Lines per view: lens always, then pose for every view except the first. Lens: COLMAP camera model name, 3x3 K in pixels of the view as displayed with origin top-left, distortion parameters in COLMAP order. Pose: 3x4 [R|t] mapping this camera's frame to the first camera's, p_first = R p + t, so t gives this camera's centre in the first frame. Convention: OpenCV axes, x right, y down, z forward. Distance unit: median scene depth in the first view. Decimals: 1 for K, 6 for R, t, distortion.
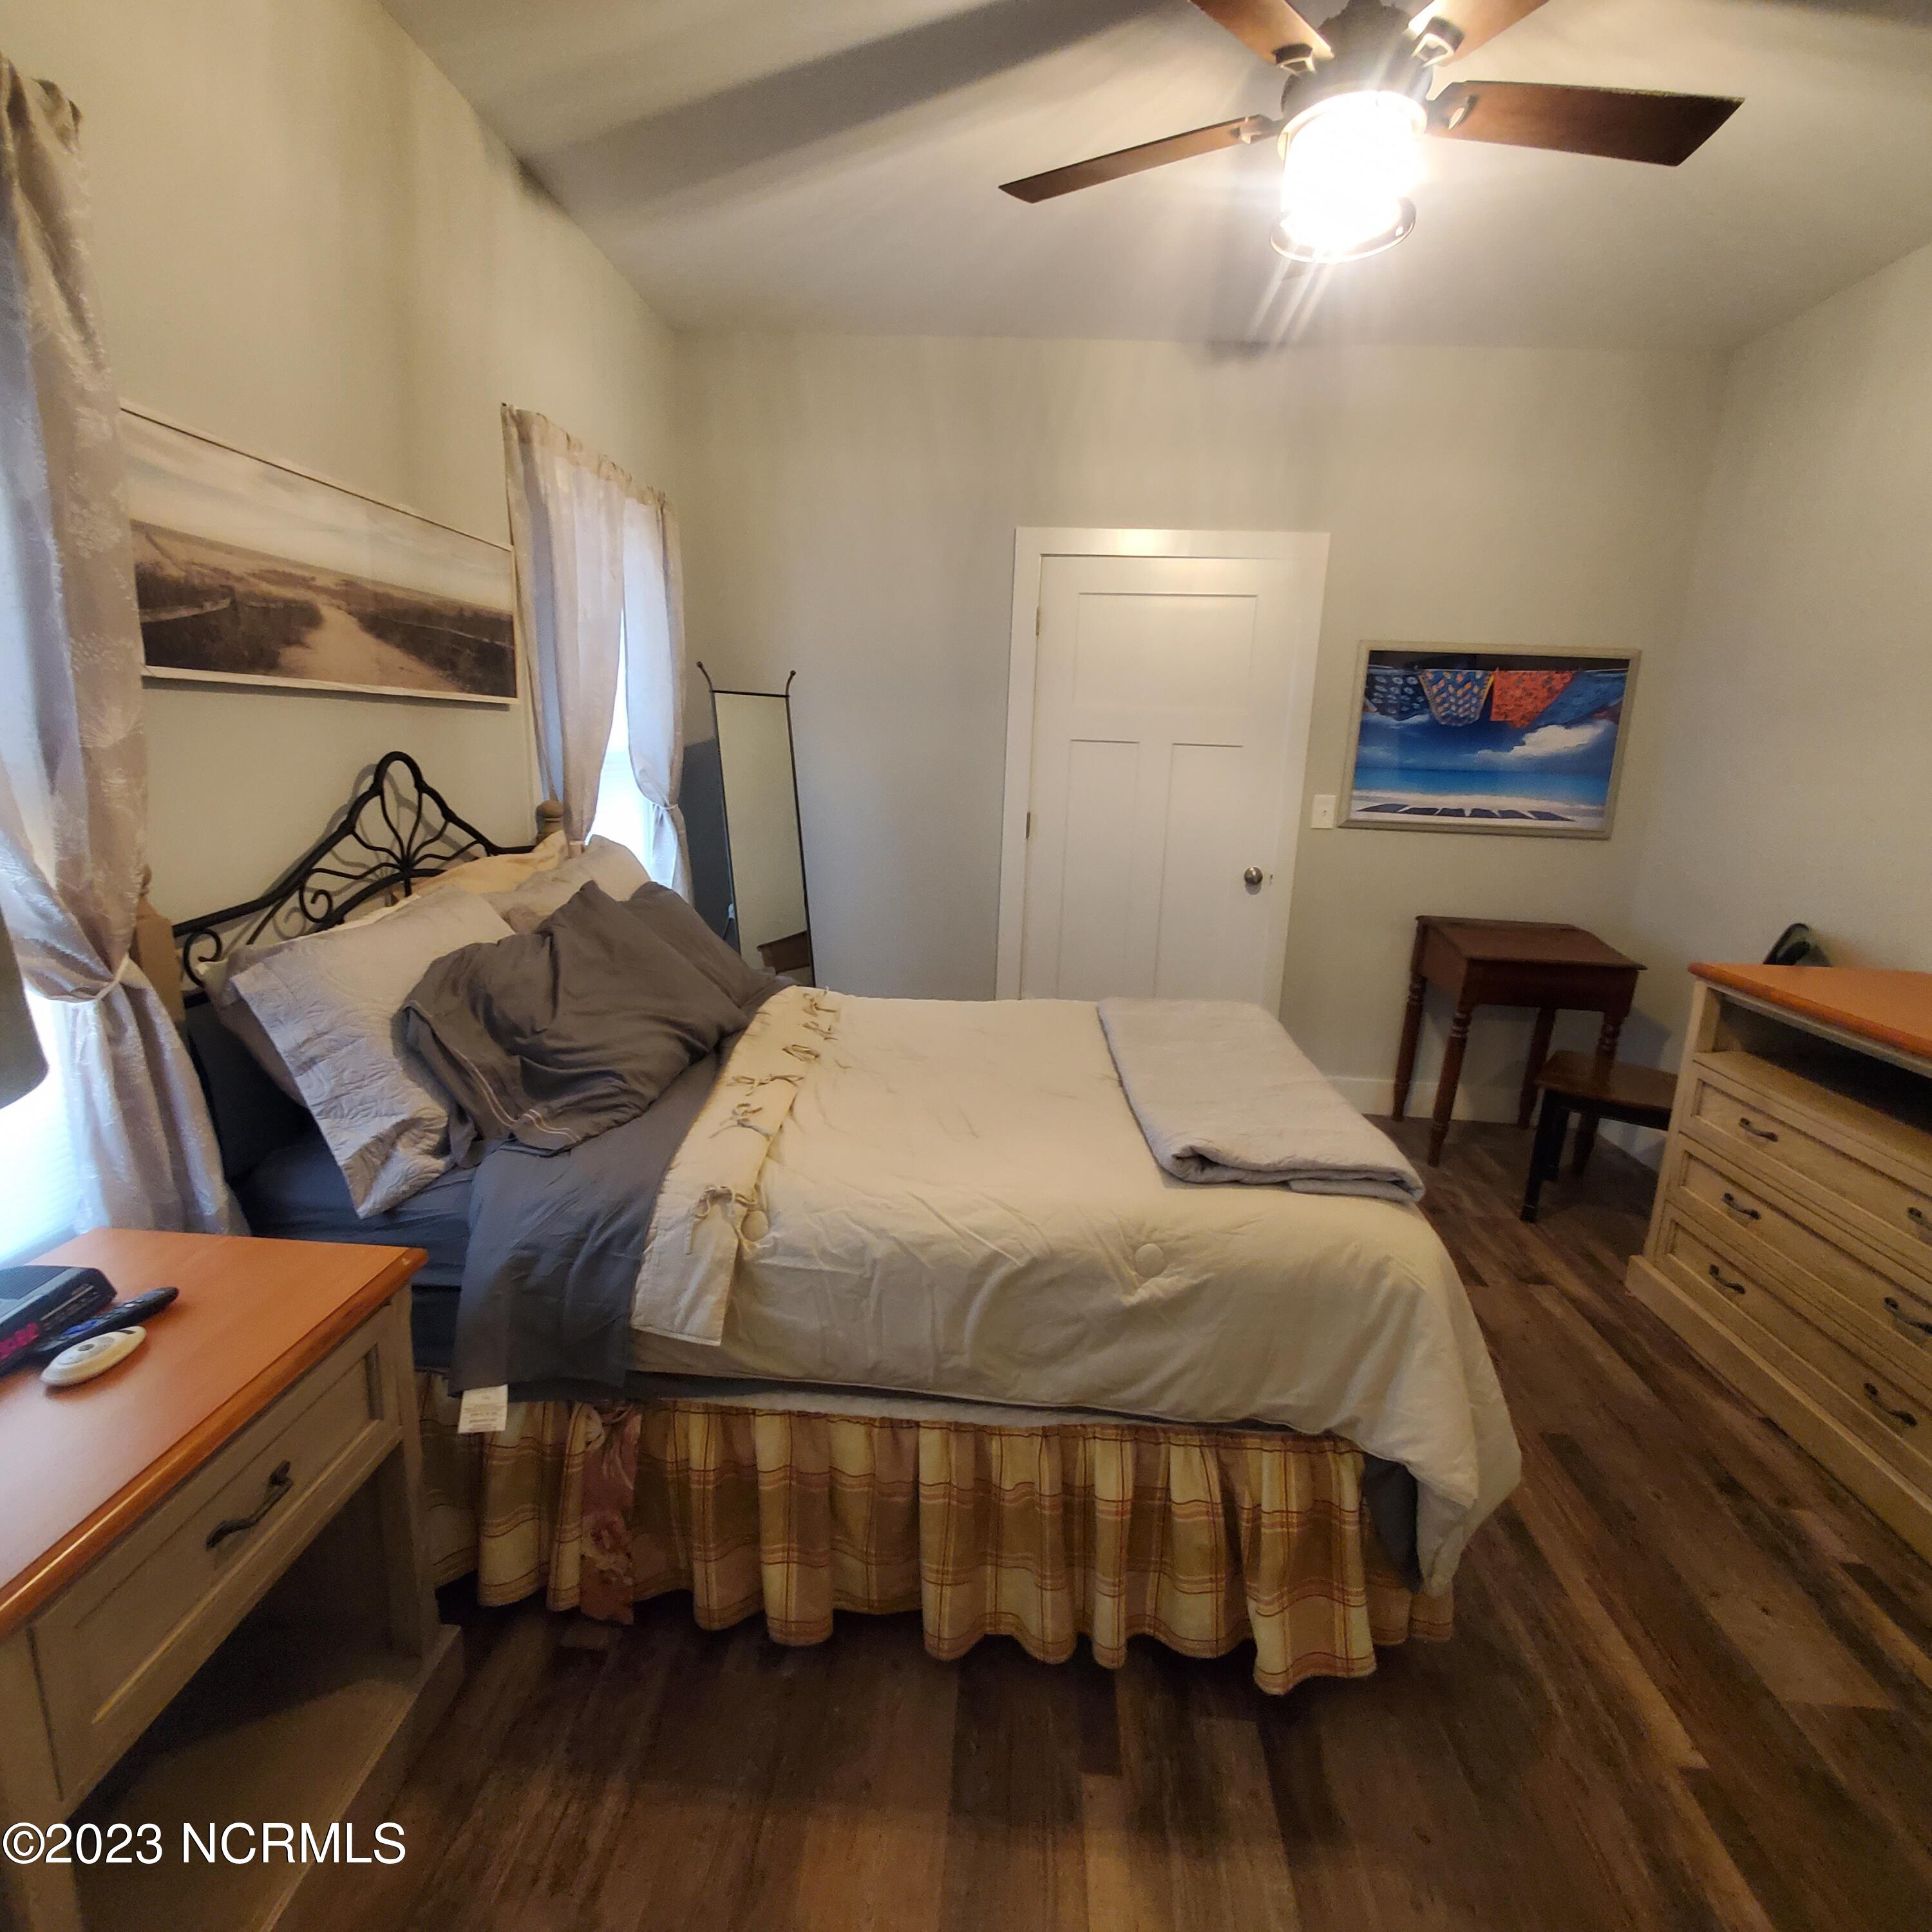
lens RADIAL K [[1016.2, 0, 957.6], [0, 1016.2, 961.1], [0, 0, 1]] dist [0.008644, -0.005014]
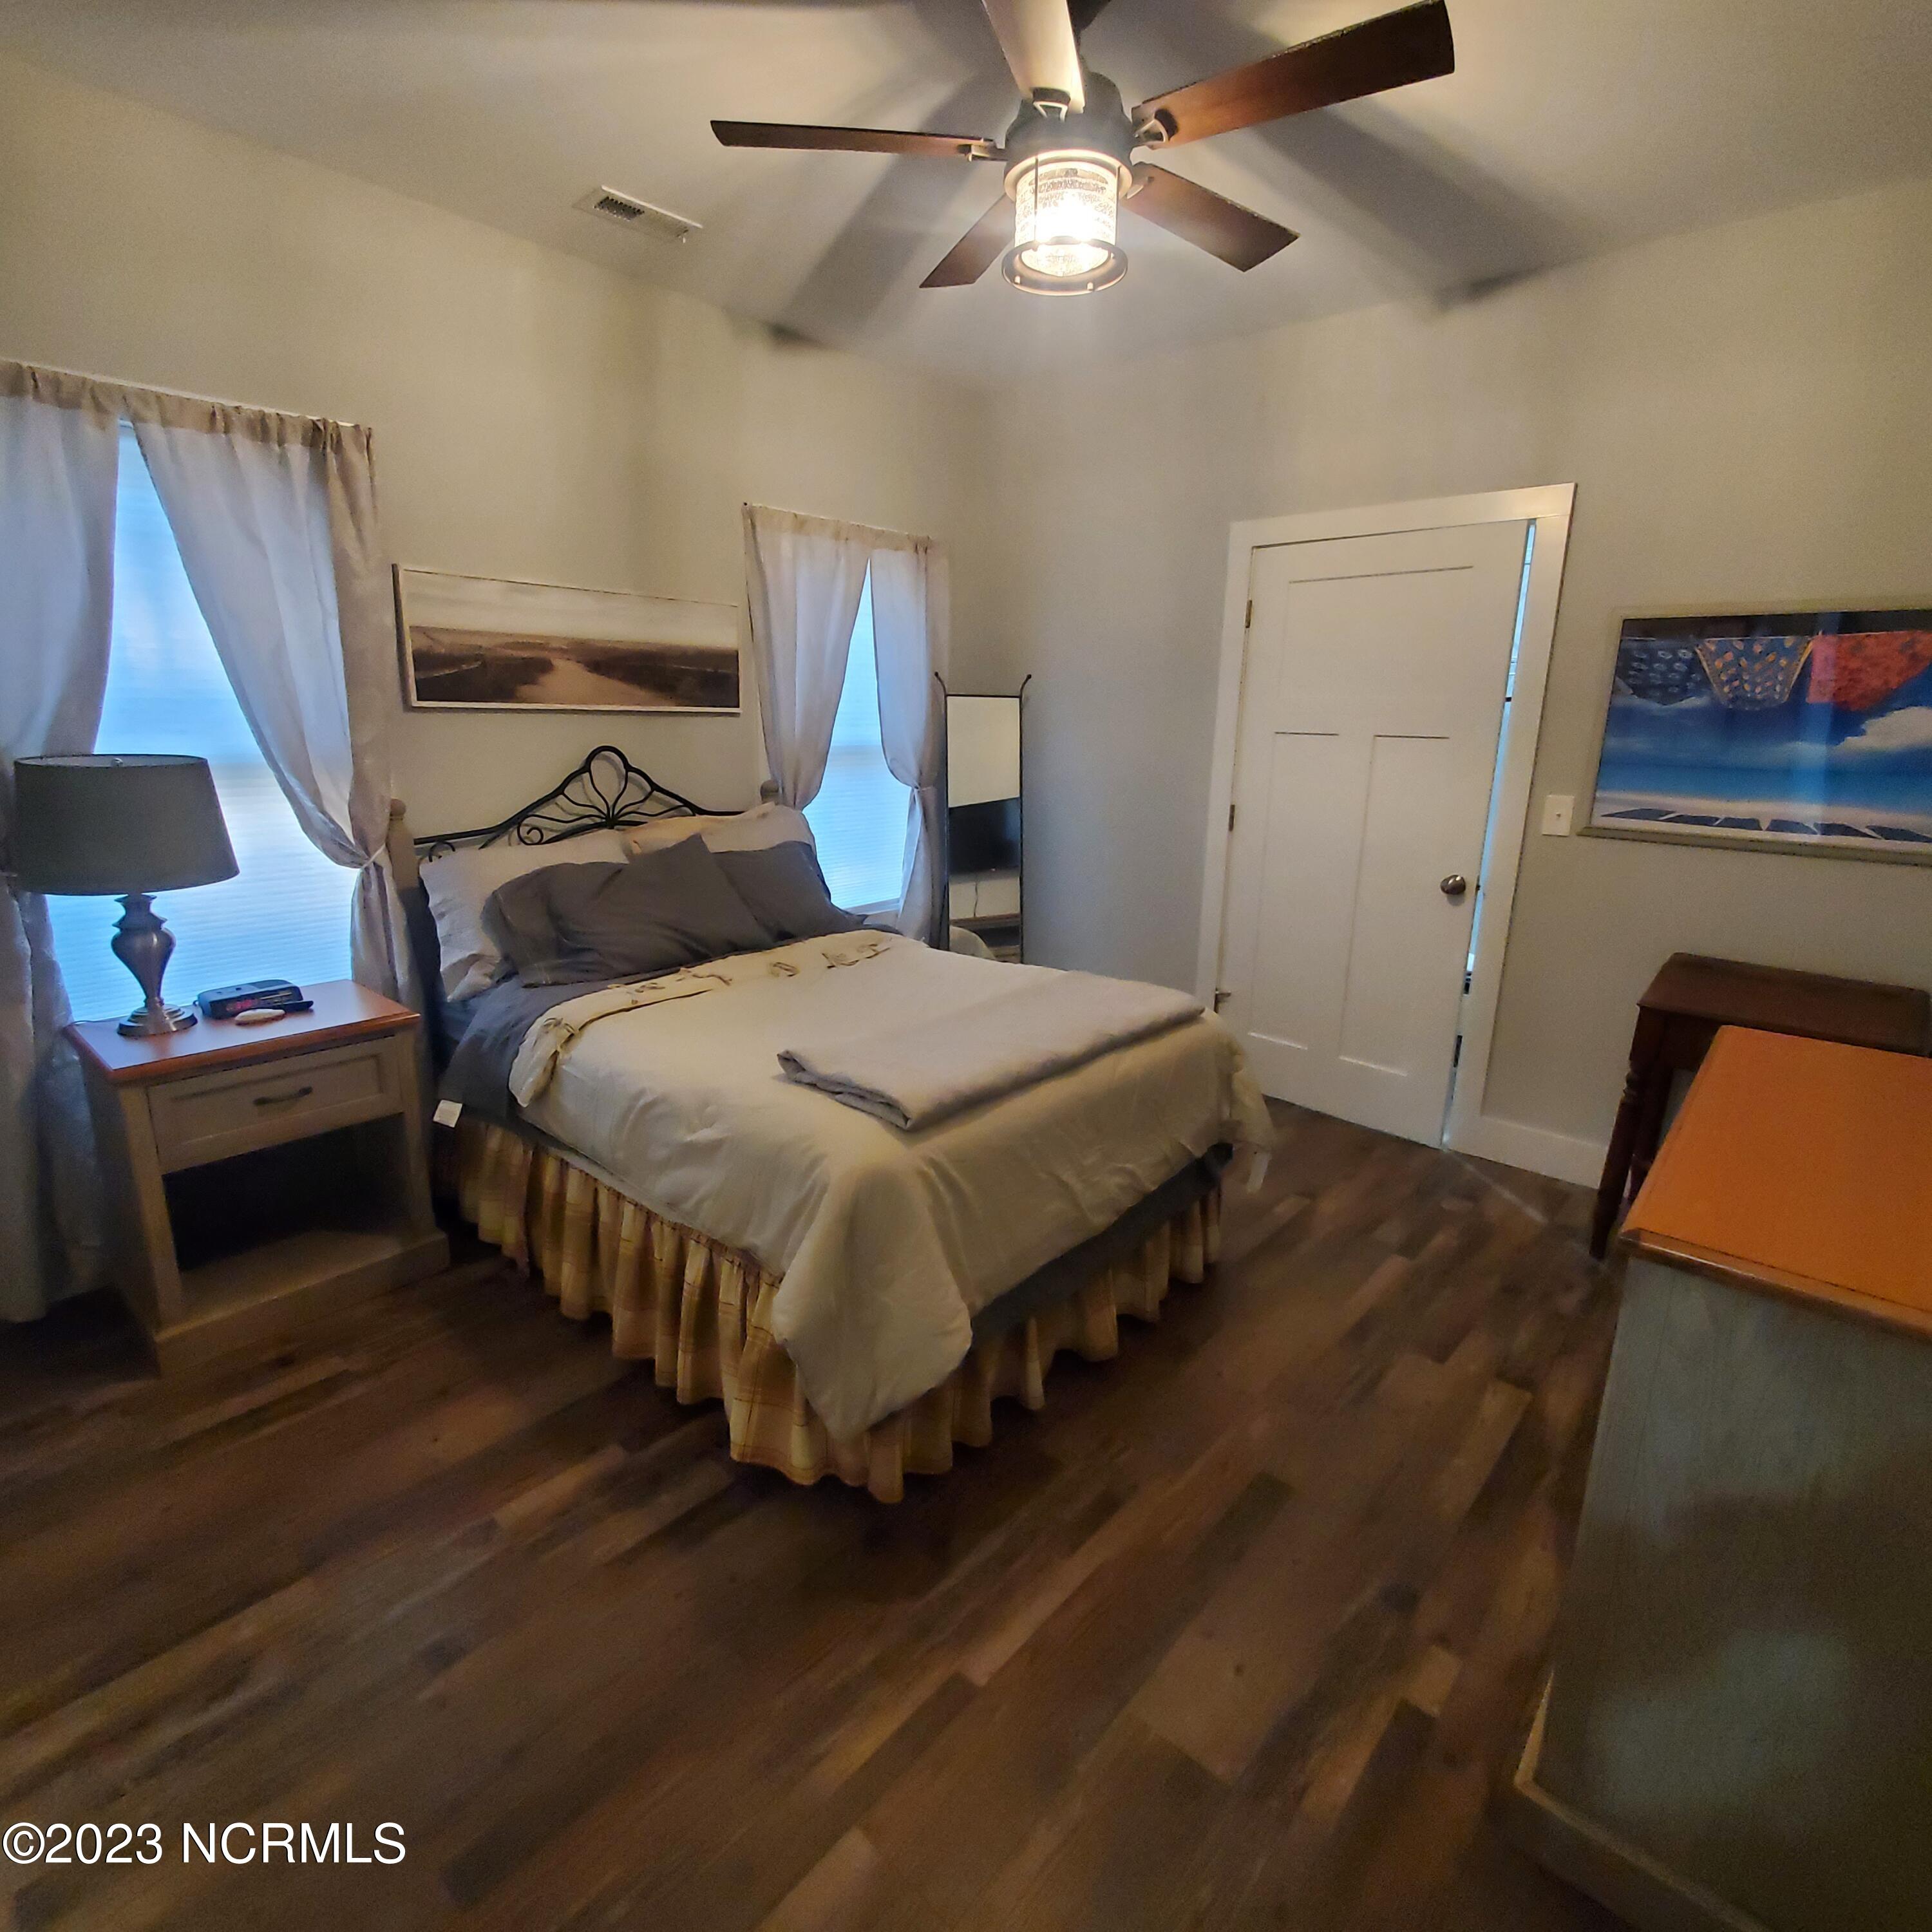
lens RADIAL K [[1015.2, 0, 966.0], [0, 1015.2, 966.0], [0, 0, 1]] dist [-0.001110, -0.000443]
pose [[0.790714, 0.129384, -0.598357, 0.986751], [-0.121821, 0.991118, 0.053328, -0.017796], [0.599942, 0.030725, 0.799453, 0.082397]]
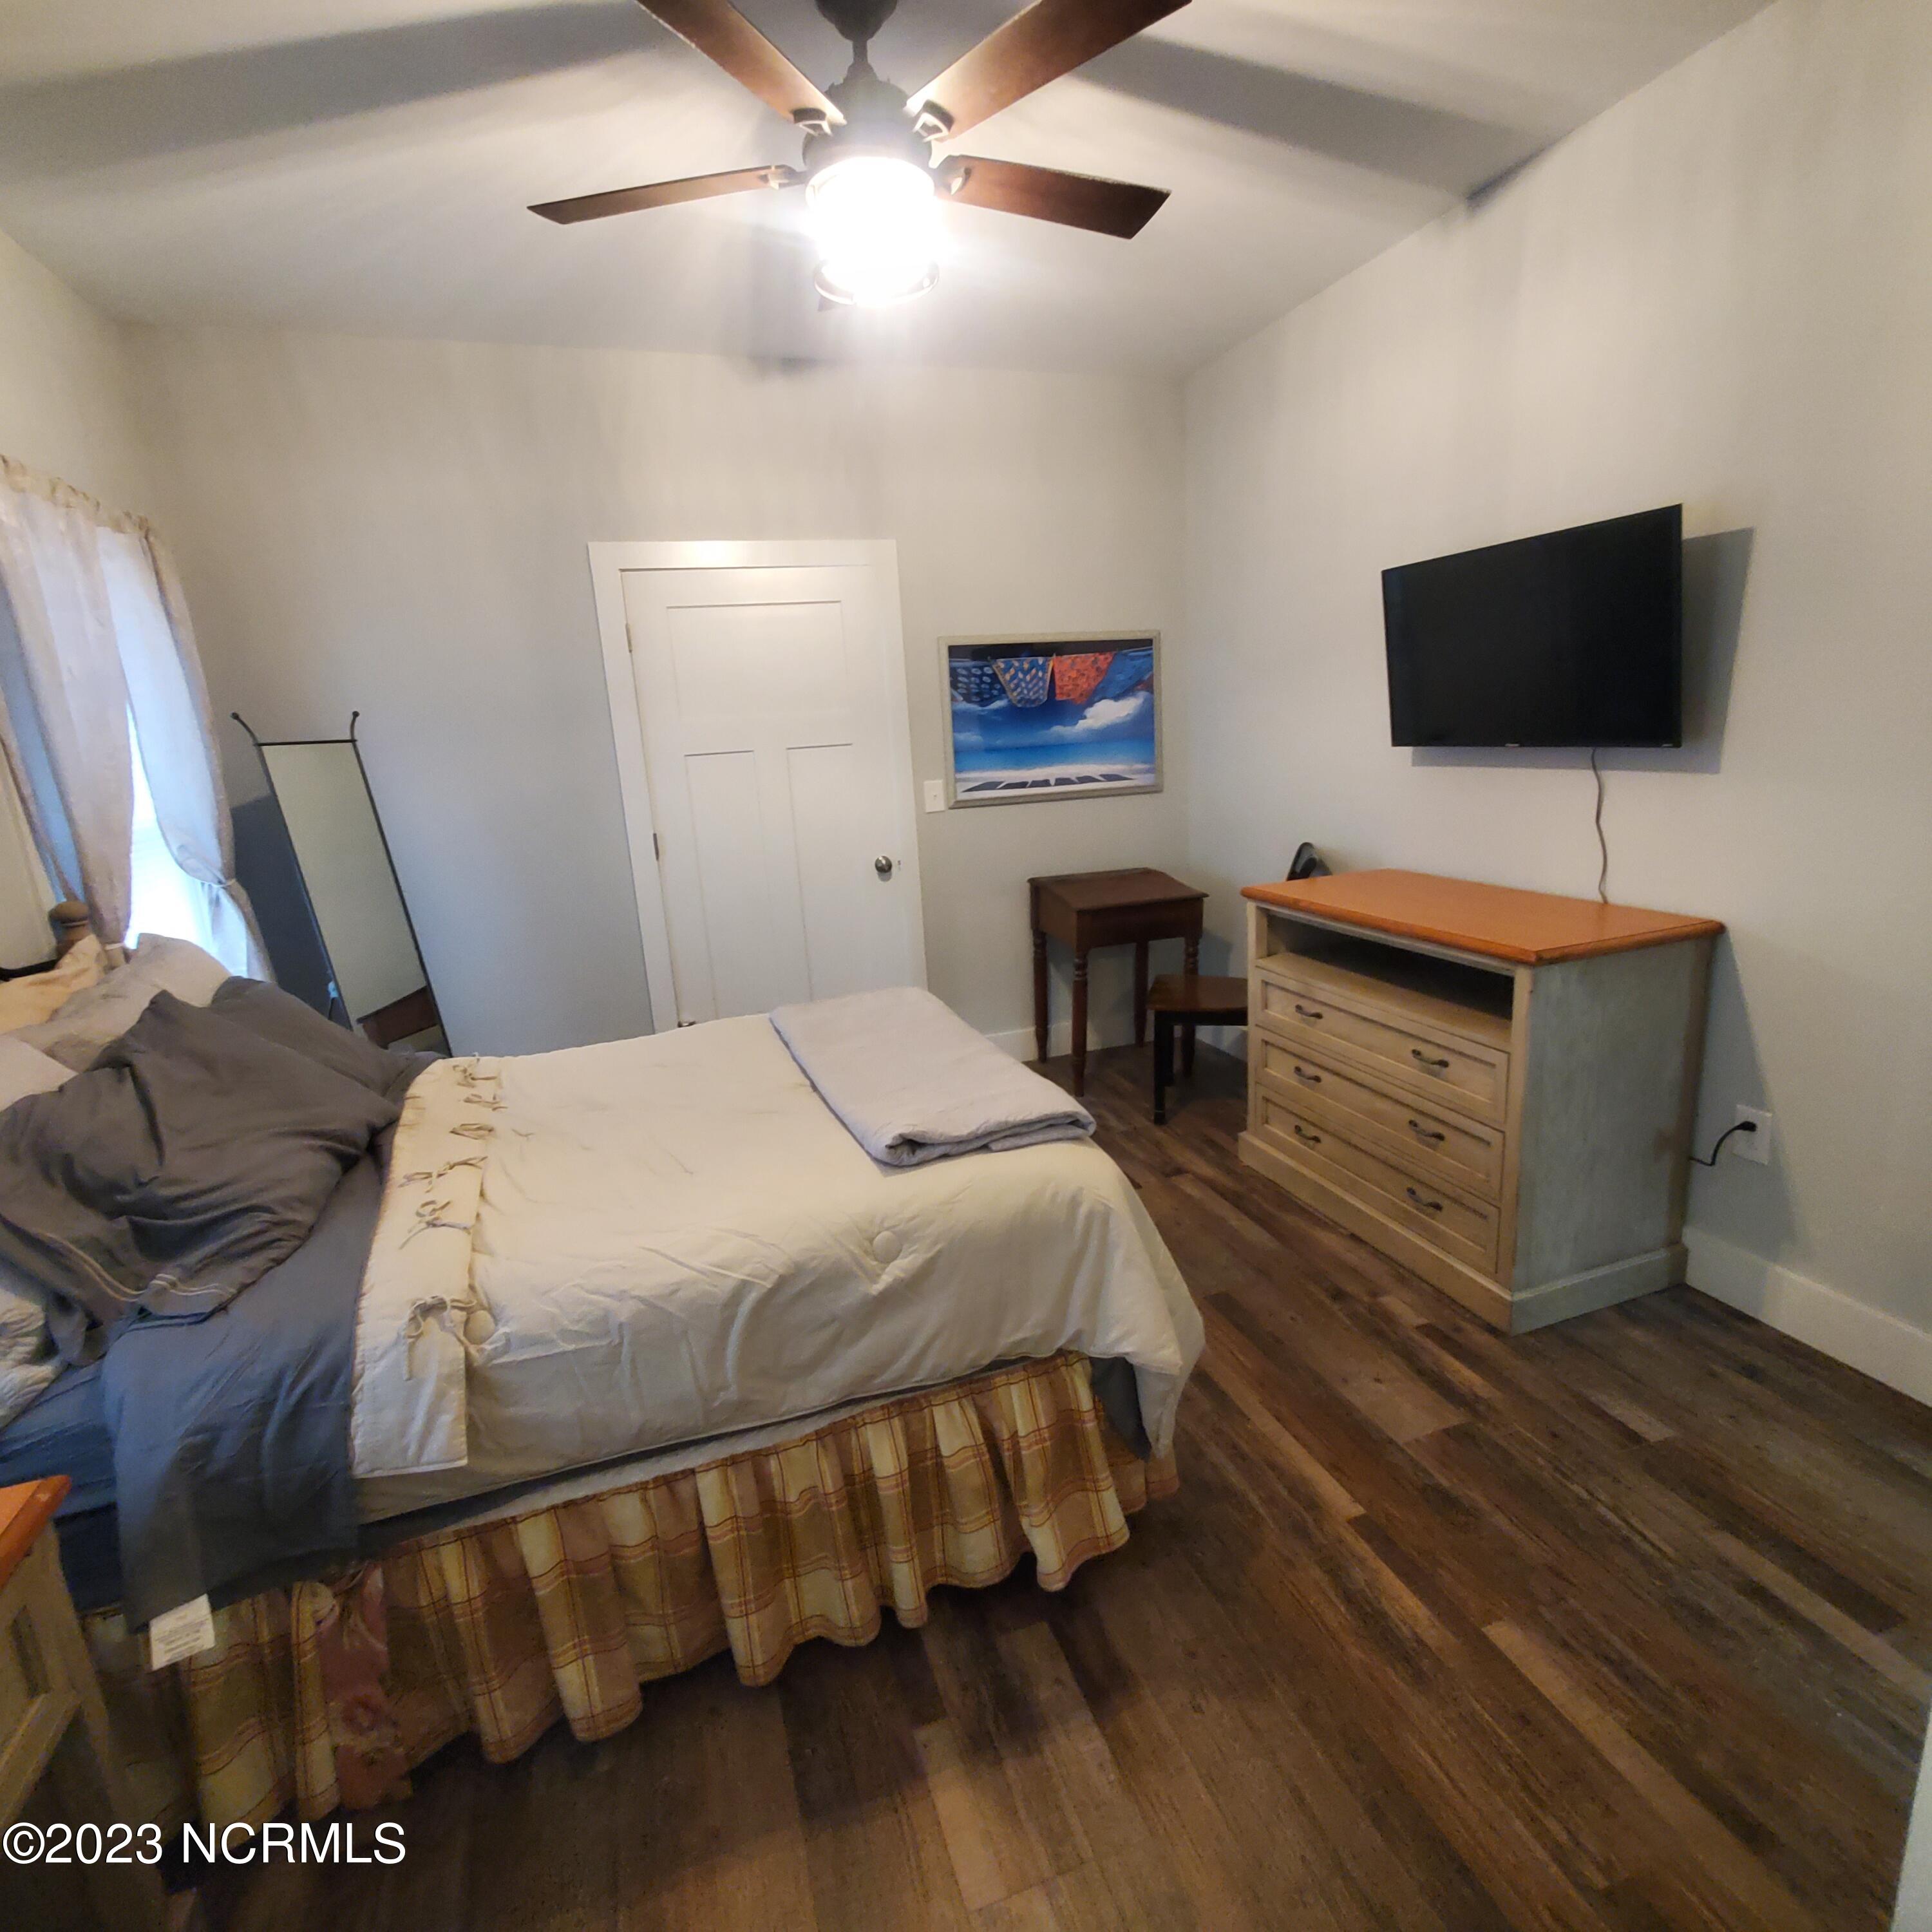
lens RADIAL K [[1016.2, 0, 957.6], [0, 1016.2, 961.1], [0, 0, 1]] dist [0.008644, -0.005014]
pose [[0.920420, -0.175980, 0.349083, -0.050044], [0.173388, 0.984084, 0.038930, -0.025280], [-0.350377, 0.024695, 0.936283, -0.031382]]
